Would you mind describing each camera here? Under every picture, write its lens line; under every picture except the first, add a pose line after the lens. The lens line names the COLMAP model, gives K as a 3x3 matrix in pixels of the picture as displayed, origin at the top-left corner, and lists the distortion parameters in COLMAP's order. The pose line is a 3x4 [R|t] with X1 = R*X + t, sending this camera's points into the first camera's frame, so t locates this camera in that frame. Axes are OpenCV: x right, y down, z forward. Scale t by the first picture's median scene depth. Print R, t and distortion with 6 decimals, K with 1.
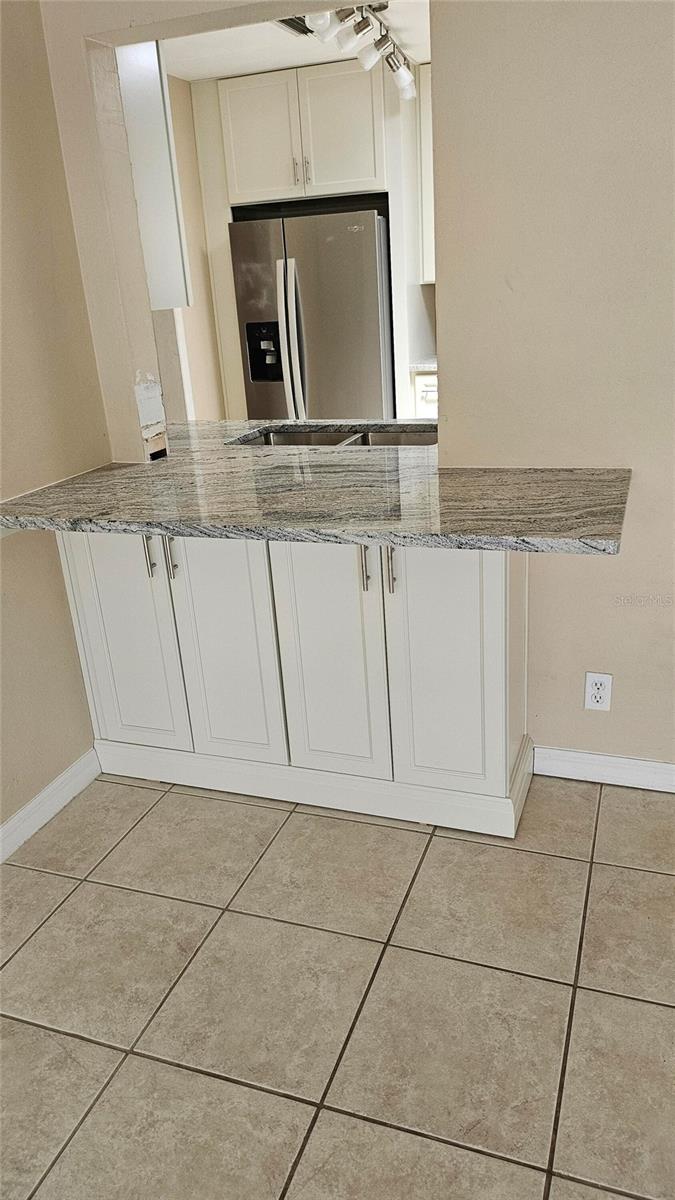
lens RADIAL K [[862.7, 0, 334.5], [0, 862.7, 602.4], [0, 0, 1]] dist [0.011321, -0.026685]
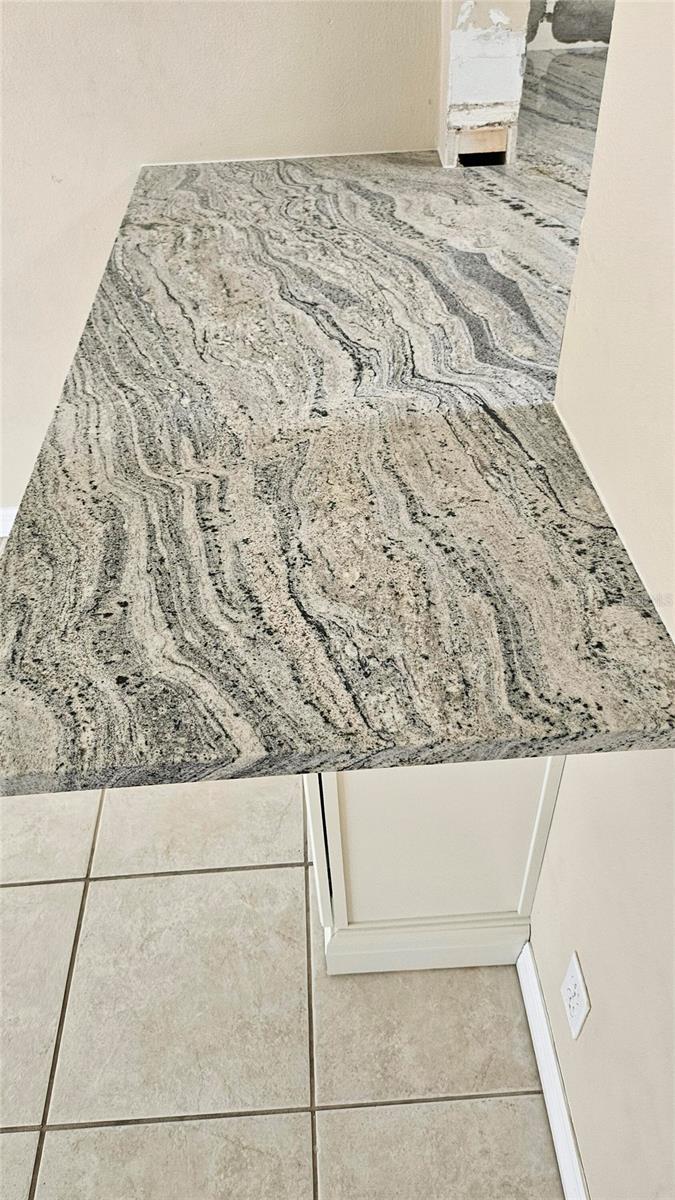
lens RADIAL K [[862.7, 0, 339.7], [0, 862.7, 600.6], [0, 0, 1]] dist [0.011321, -0.026685]
pose [[0.392324, 0.657627, -0.643124, 0.521037], [-0.308607, 0.752760, 0.581476, -0.368085], [0.866512, -0.029655, 0.498274, 0.821258]]
